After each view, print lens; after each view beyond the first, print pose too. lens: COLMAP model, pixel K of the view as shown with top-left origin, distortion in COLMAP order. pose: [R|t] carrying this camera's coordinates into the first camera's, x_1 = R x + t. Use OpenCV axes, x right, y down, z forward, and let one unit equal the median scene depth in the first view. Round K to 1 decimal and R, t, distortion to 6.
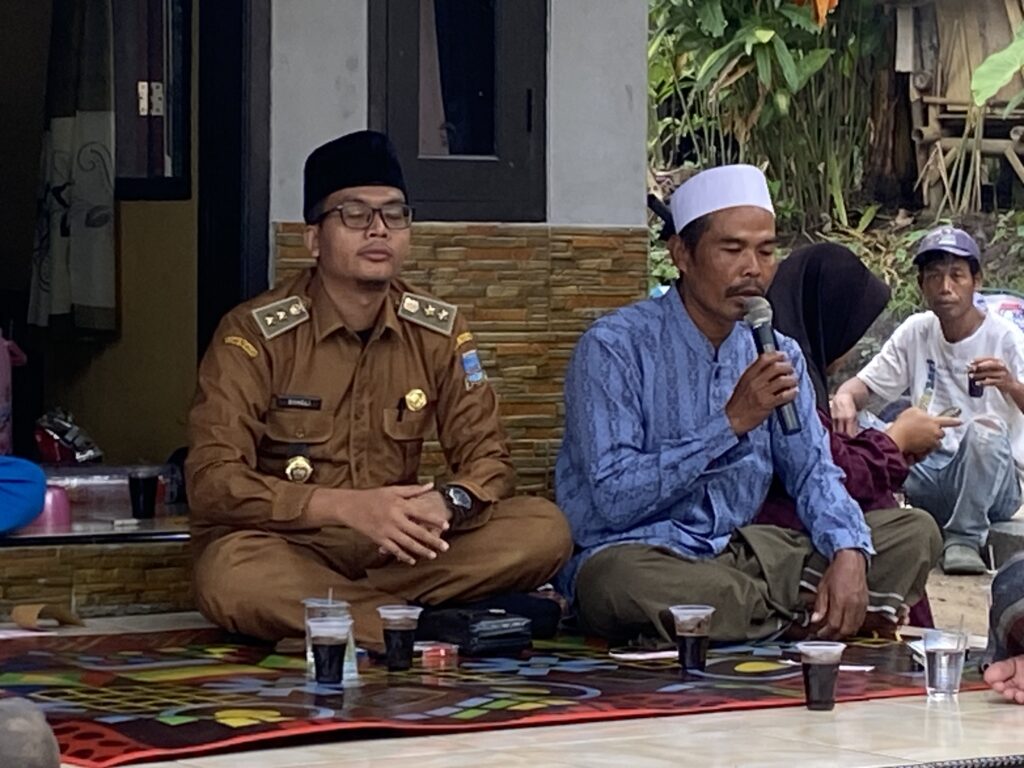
lens RADIAL K [[3997.4, 0, 512.0], [0, 3997.4, 384.2], [0, 0, 1]] dist [0.233202, 0.000000]
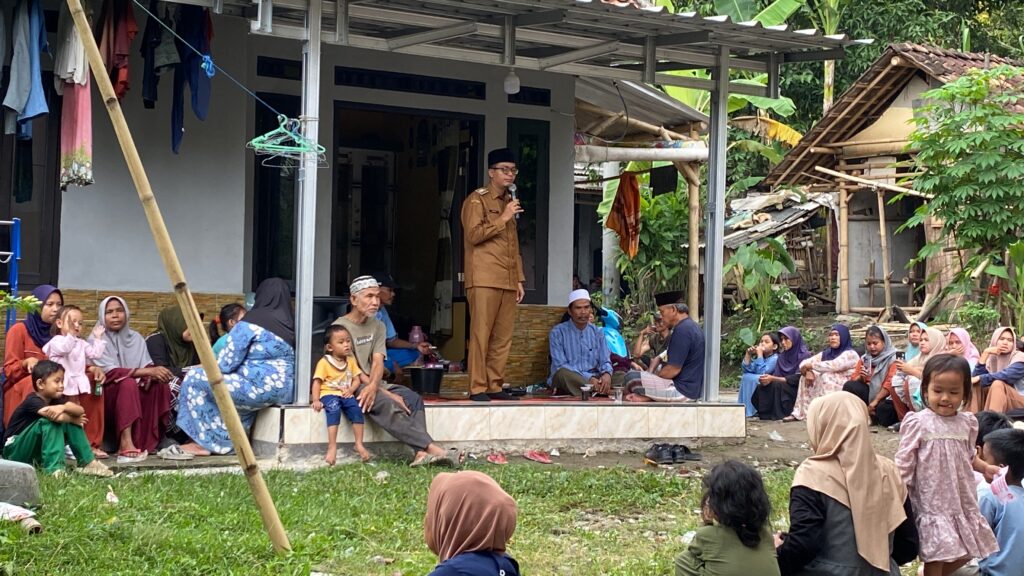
lens RADIAL K [[1733.9, 0, 511.5], [0, 1733.9, 287.1], [0, 0, 1]] dist [0.435248, 0.000000]
pose [[0.996340, 0.009445, -0.084950, 0.107642], [-0.015559, 0.997312, -0.071607, 0.062422], [0.084046, 0.072667, 0.993809, -0.722088]]
